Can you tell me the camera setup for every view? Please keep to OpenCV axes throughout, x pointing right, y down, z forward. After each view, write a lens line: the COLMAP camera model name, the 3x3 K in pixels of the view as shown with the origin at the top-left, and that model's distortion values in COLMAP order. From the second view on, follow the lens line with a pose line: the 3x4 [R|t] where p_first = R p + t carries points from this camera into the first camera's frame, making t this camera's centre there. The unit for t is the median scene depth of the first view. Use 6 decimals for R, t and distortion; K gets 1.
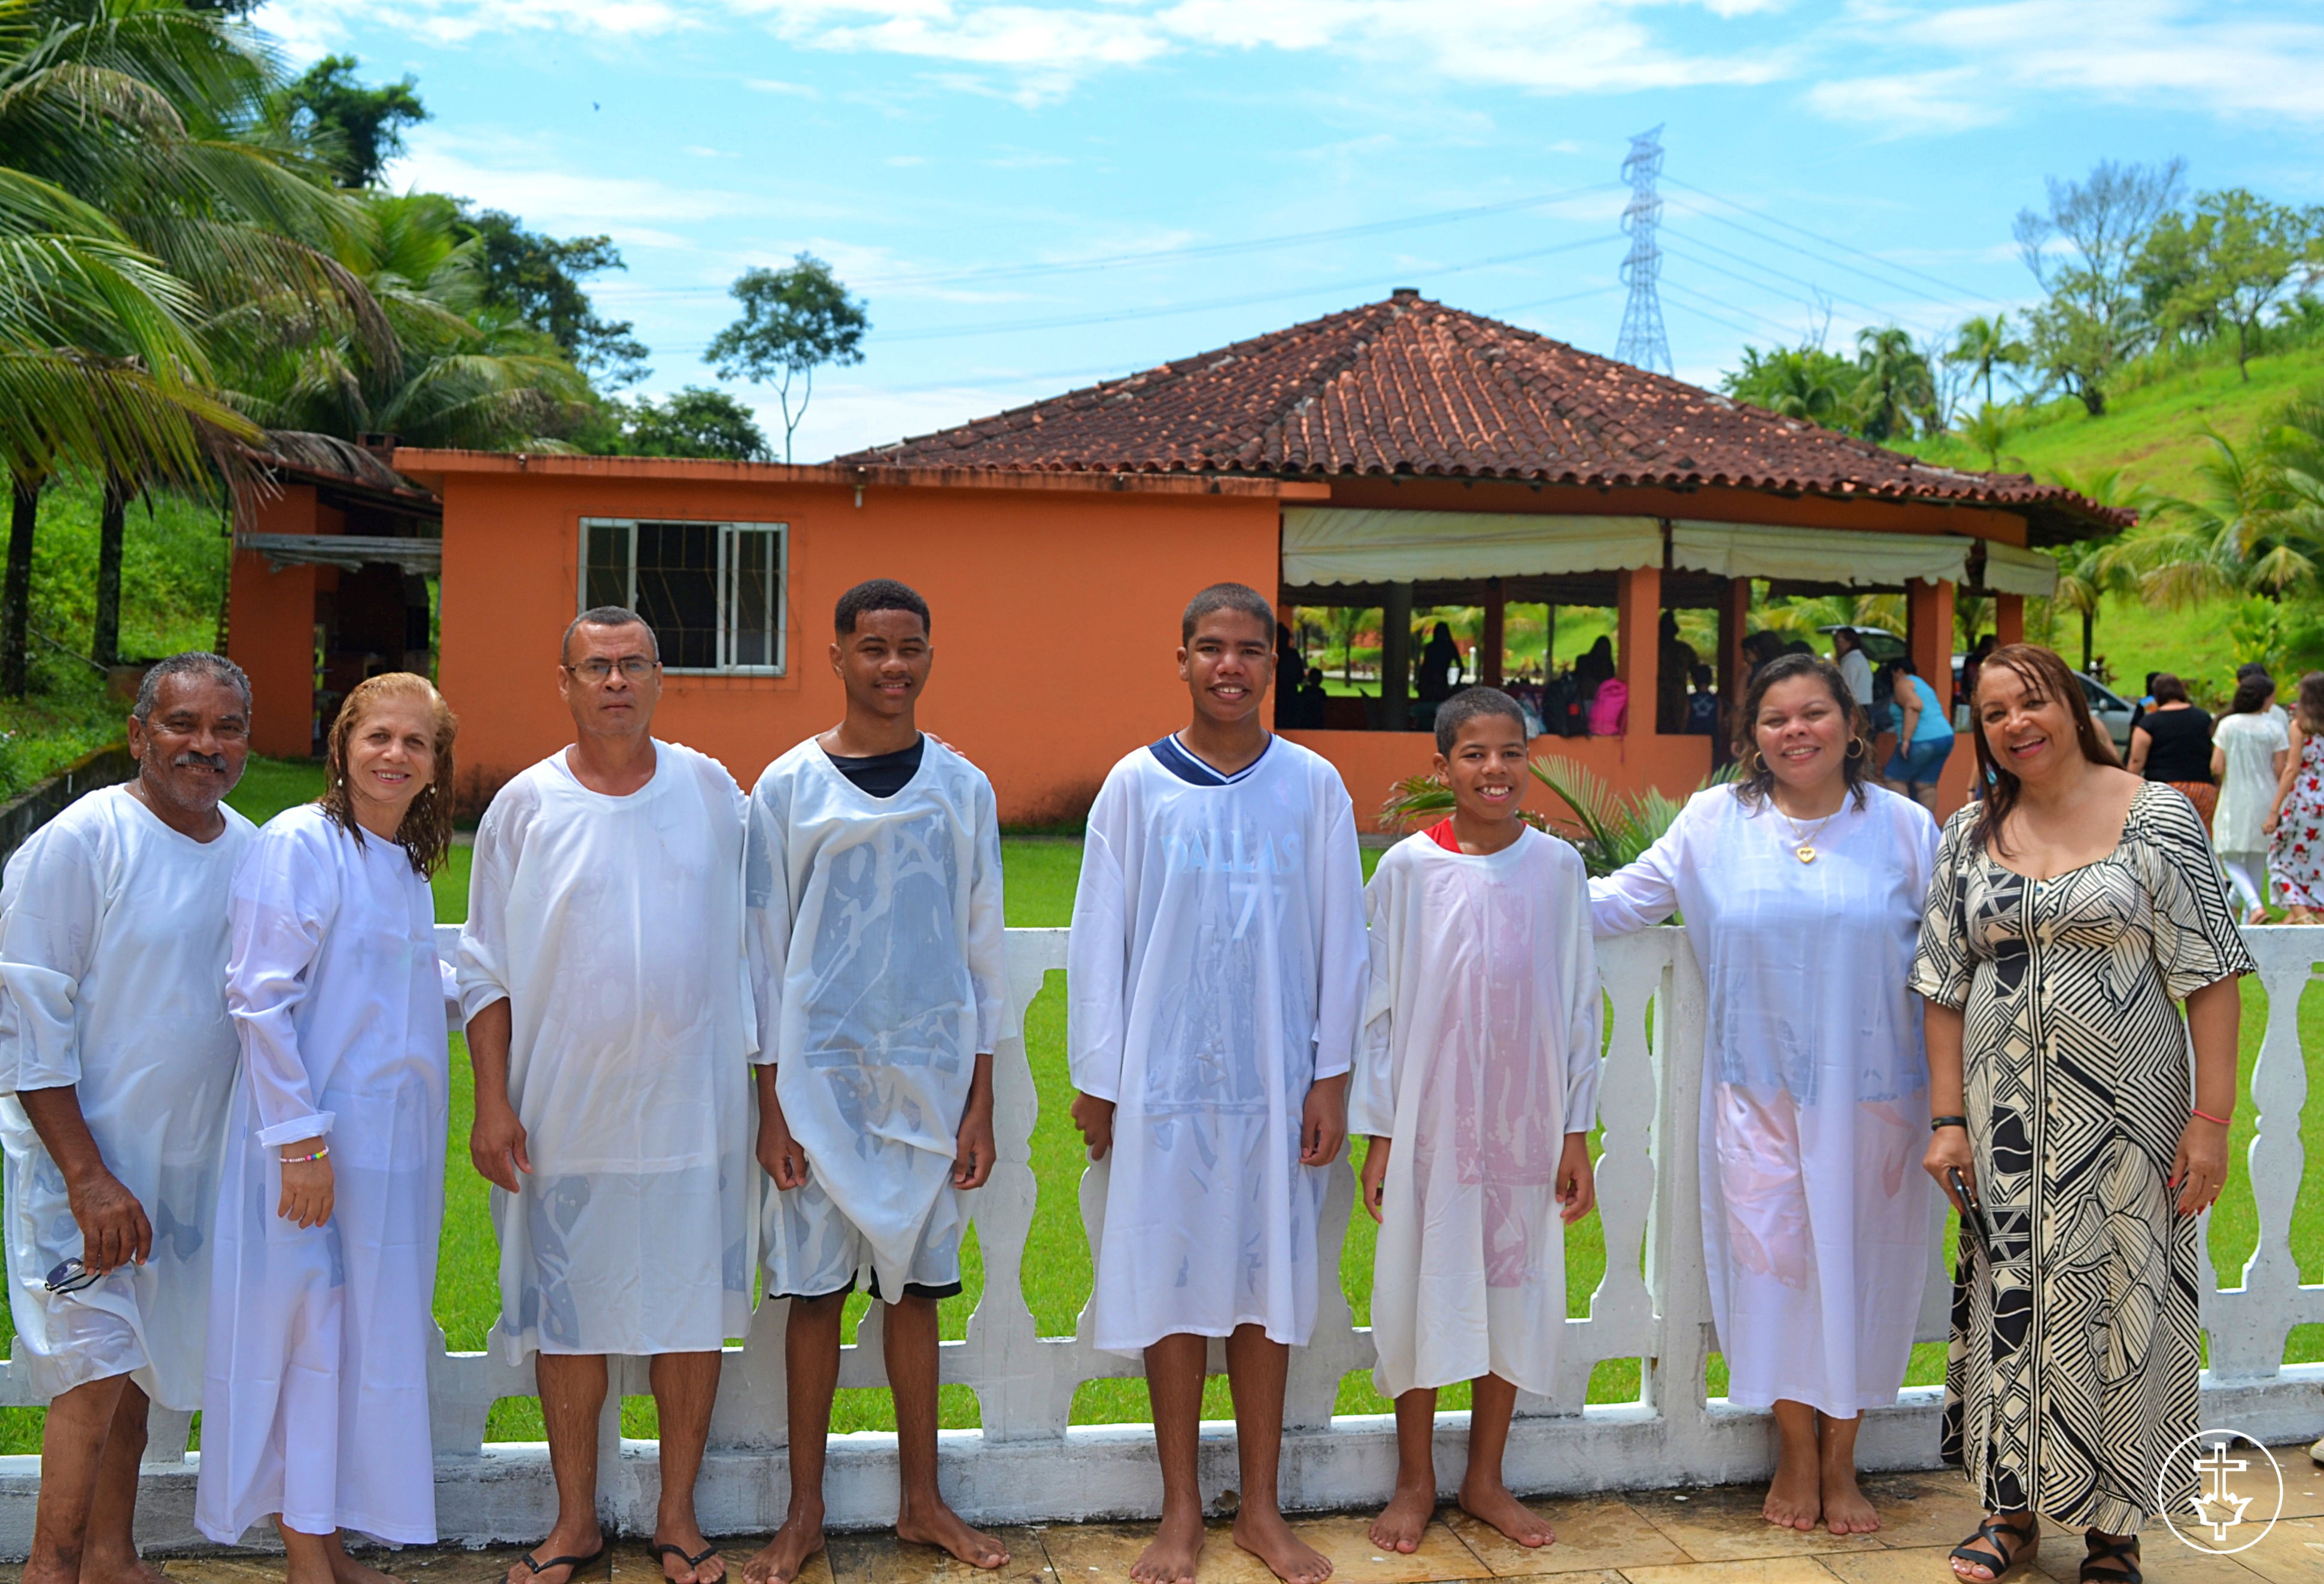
lens RADIAL K [[2443.7, 0, 1122.3], [0, 2443.7, 650.4], [0, 0, 1]] dist [-0.081011, 0.000000]
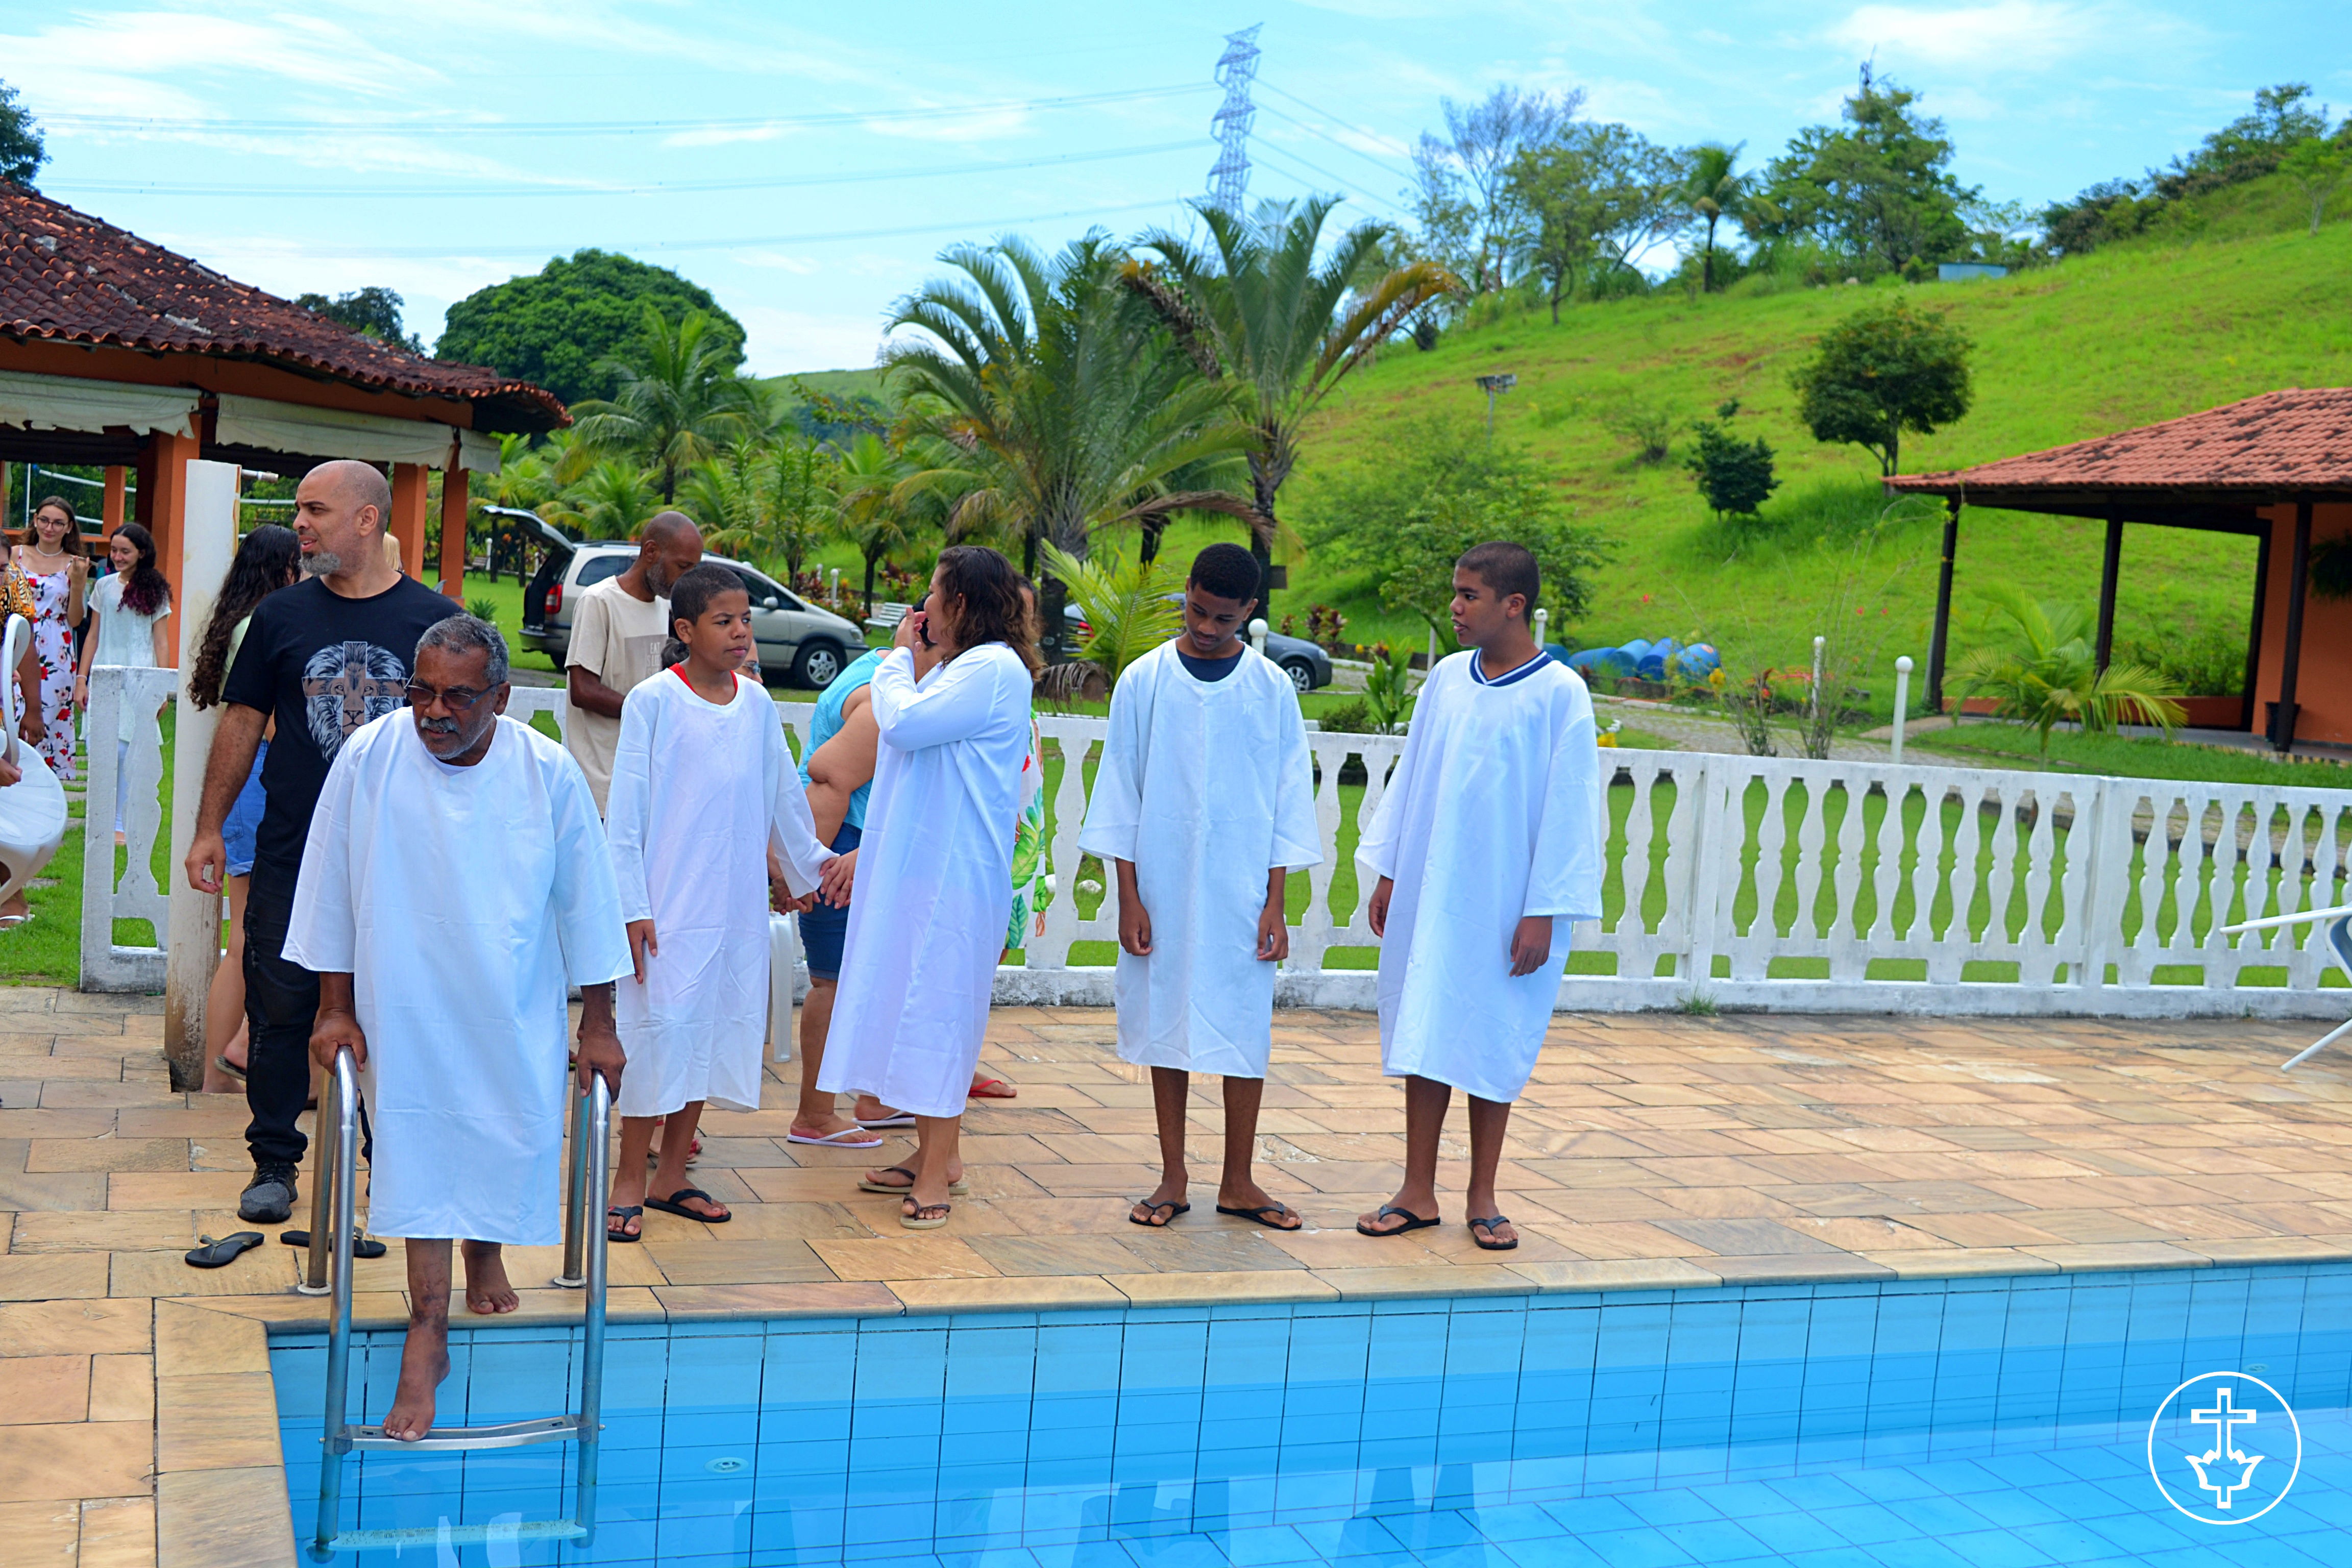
lens RADIAL K [[2665.8, 0, 1196.0], [0, 2665.8, 776.2], [0, 0, 1]] dist [-0.061268, 0.000000]
pose [[0.984742, 0.043371, 0.168528, 0.615494], [-0.055530, 0.996131, 0.068113, 0.015430], [-0.164922, -0.076432, 0.983341, -0.147685]]
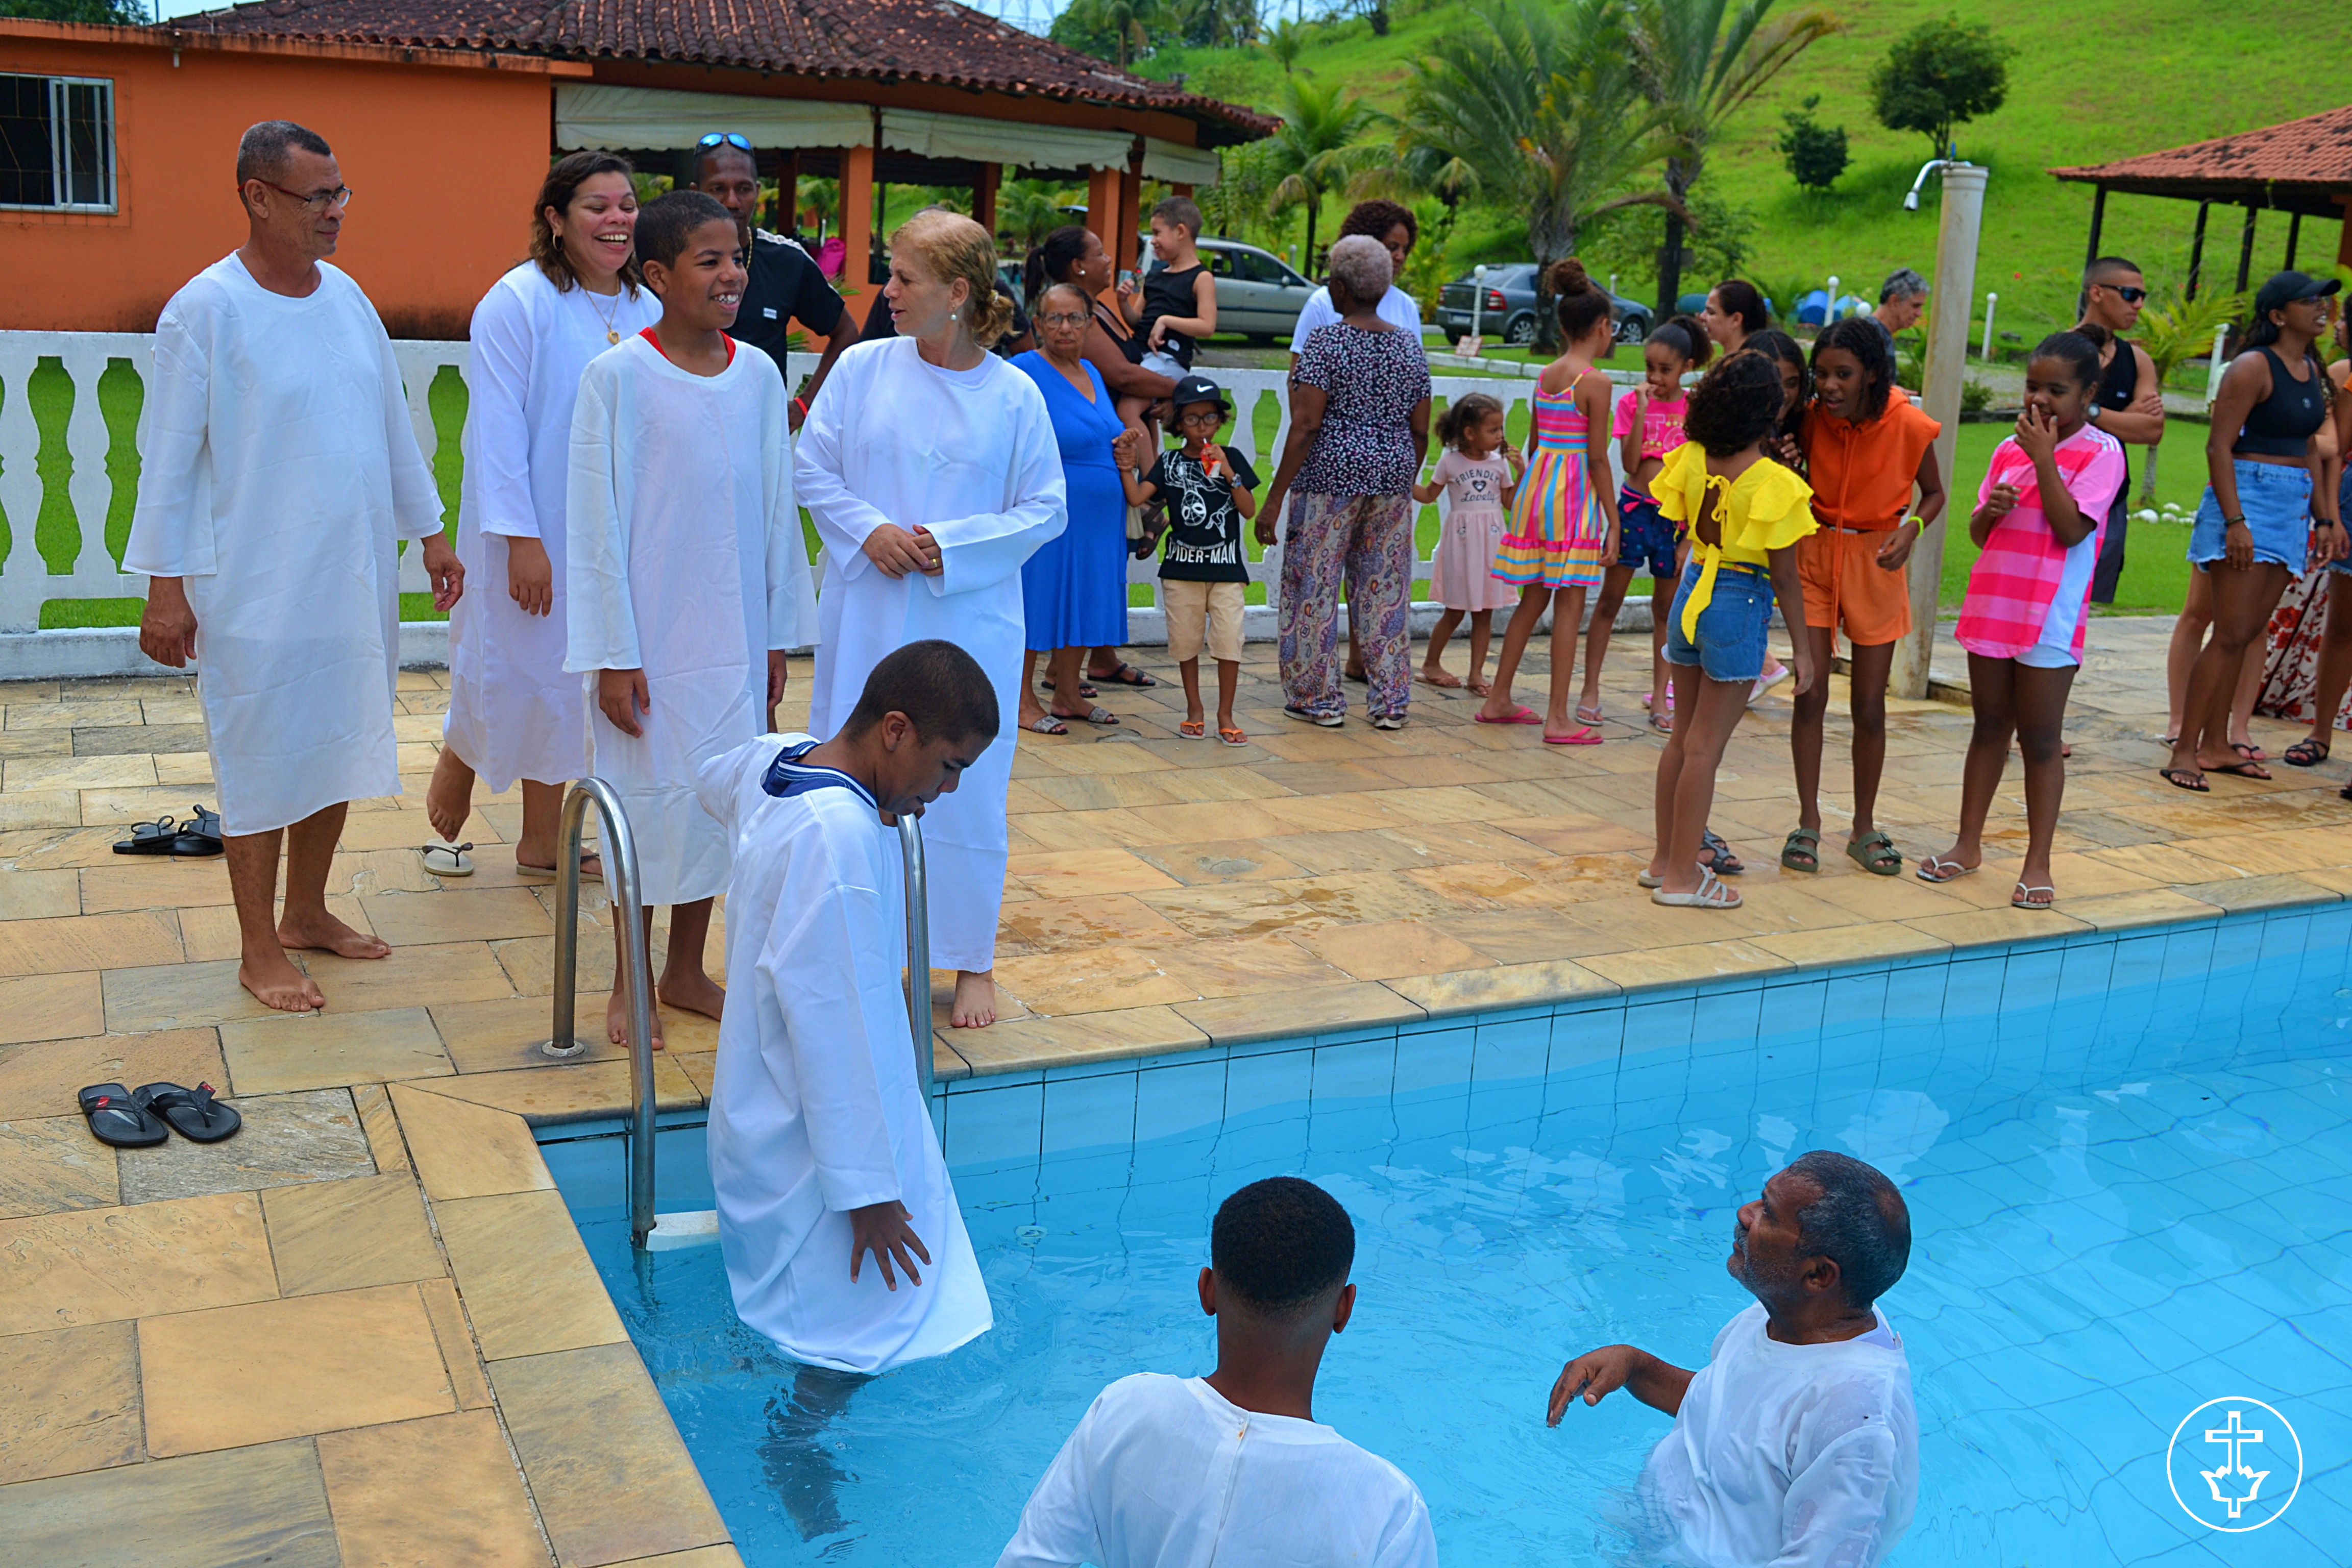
lens RADIAL K [[2227.8, 0, 1138.0], [0, 2227.8, 769.8], [0, 0, 1]] dist [-0.072105, 0.000000]
pose [[0.965092, -0.022923, 0.260907, 0.051475], [-0.040203, 0.971391, 0.234056, 0.004578], [-0.258808, -0.236375, 0.936560, -0.156305]]
